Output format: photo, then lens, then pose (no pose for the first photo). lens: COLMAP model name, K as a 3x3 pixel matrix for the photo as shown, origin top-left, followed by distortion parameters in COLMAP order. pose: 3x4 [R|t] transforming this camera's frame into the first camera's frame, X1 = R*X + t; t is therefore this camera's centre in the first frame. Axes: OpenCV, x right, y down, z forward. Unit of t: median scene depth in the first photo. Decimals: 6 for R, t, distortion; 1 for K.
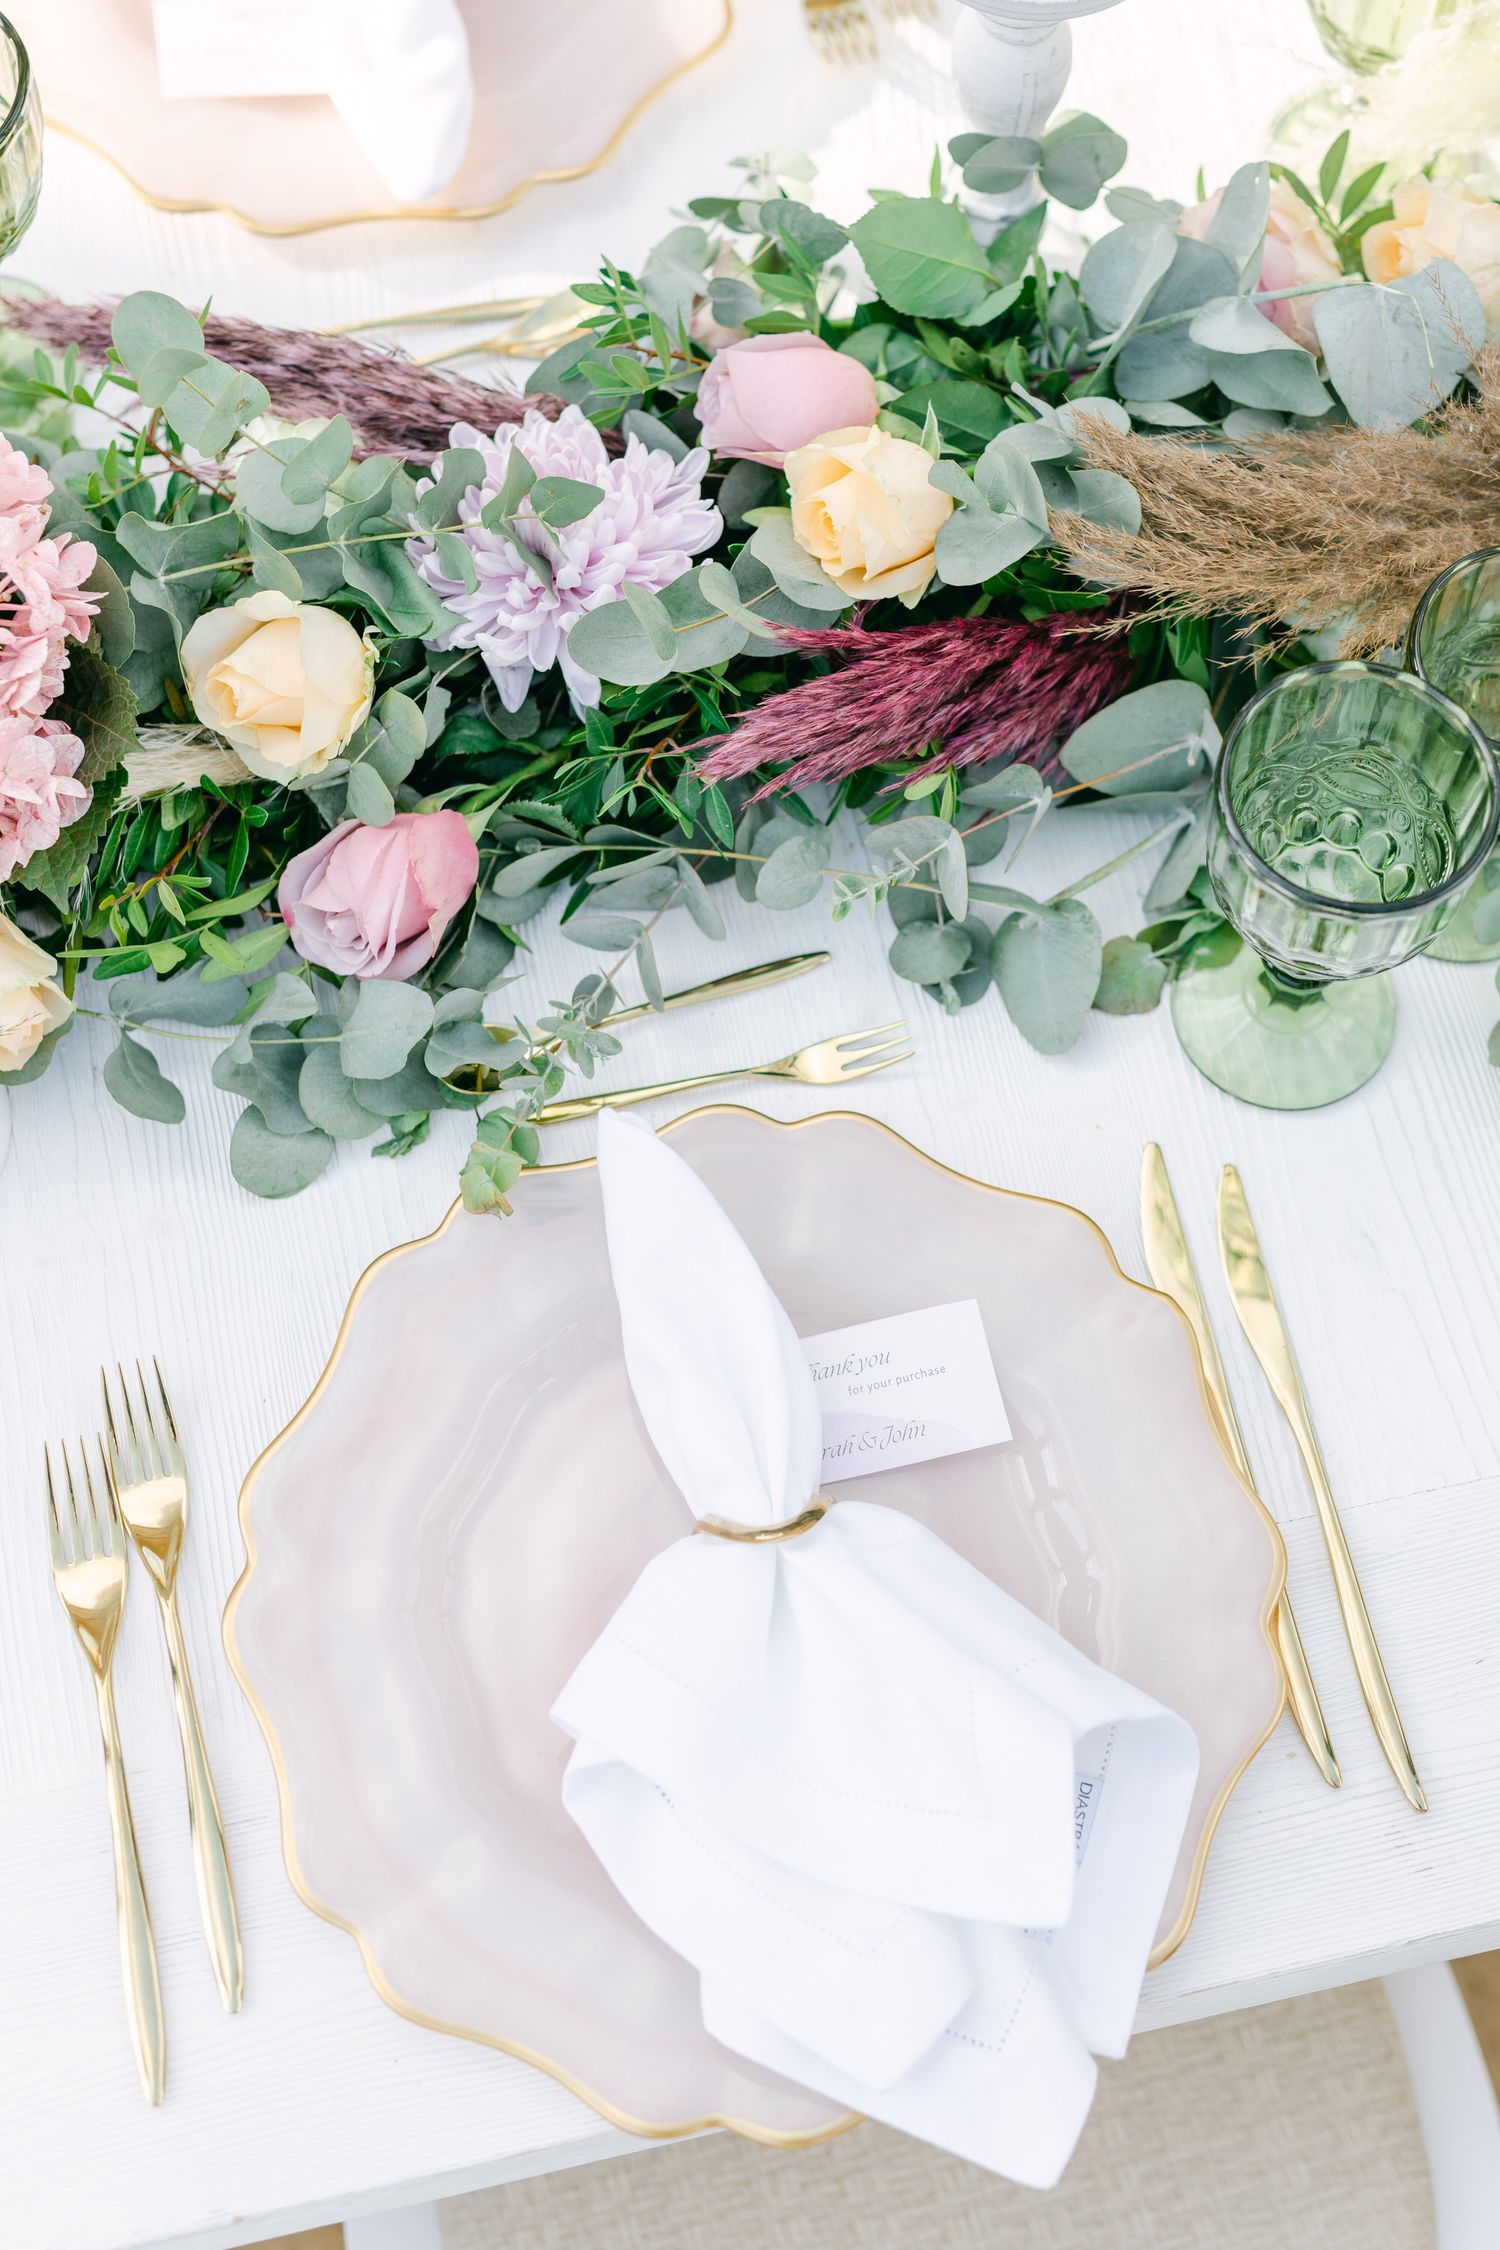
lens RADIAL K [[3506.3, 0, 749.2], [0, 3506.3, 859.4], [0, 0, 1]] dist [0.001551, 0.021105]
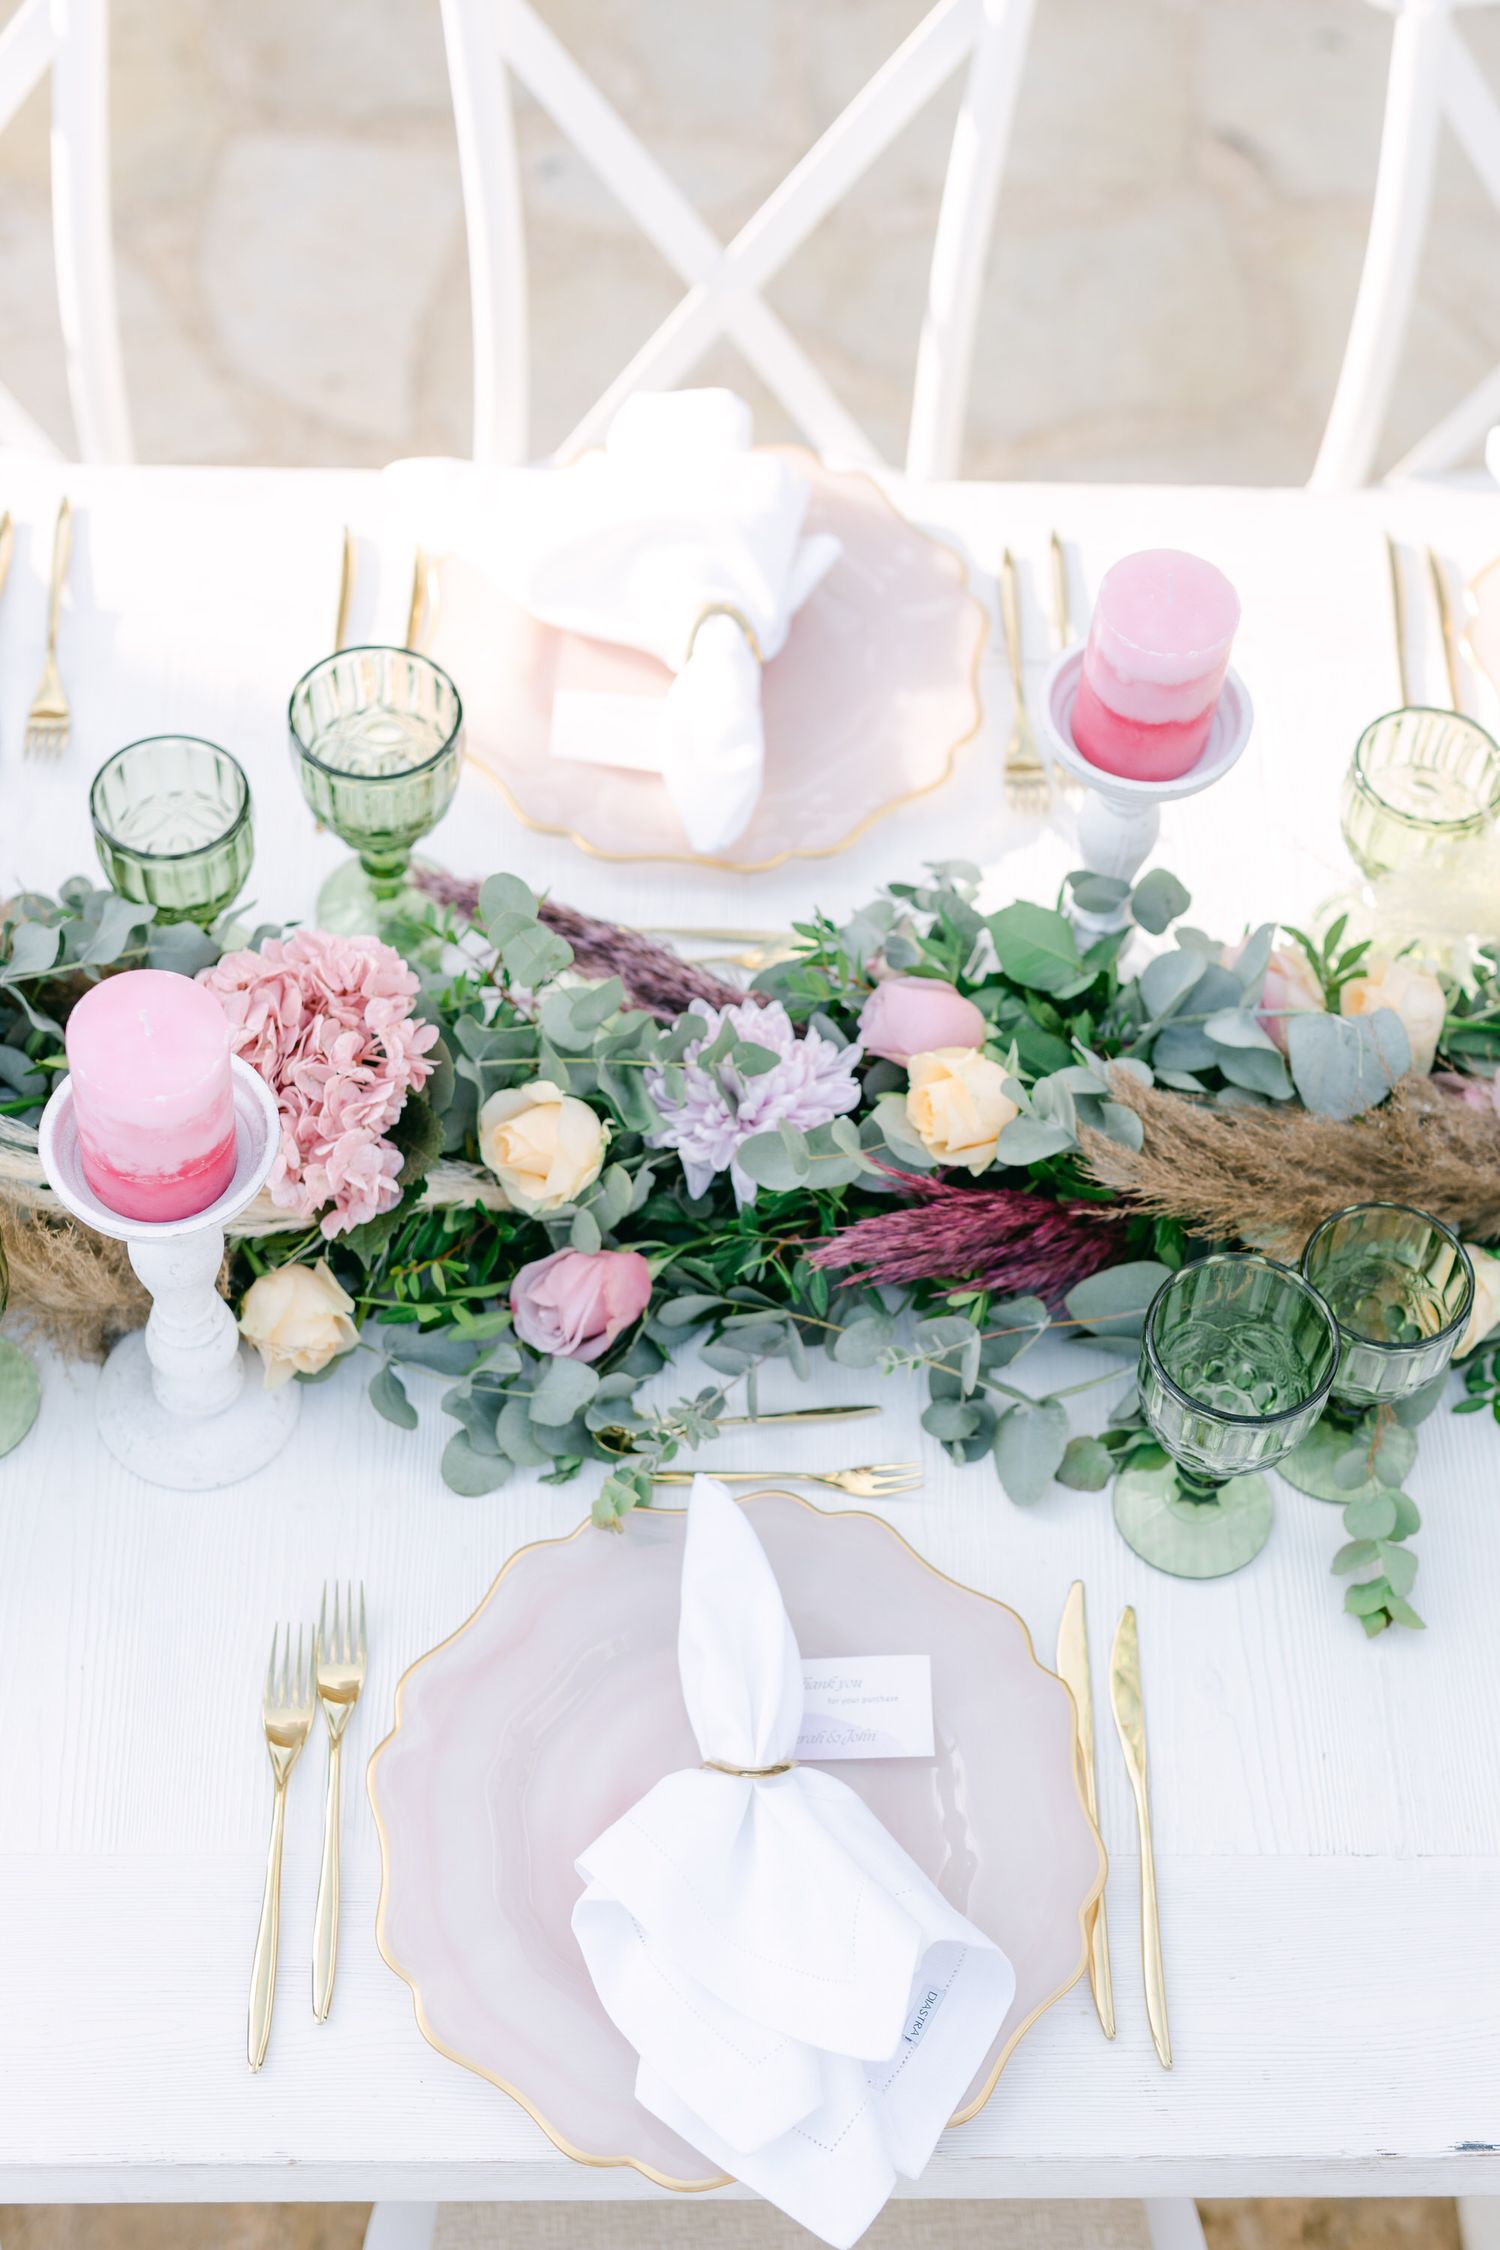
lens RADIAL K [[3506.3, 0, 749.2], [0, 3506.3, 859.4], [0, 0, 1]] dist [0.001551, 0.021105]
pose [[0.978668, 0.170926, -0.113986, 0.096886], [-0.190879, 0.961689, -0.196771, 0.105211], [0.075986, 0.214331, 0.973801, -0.443219]]
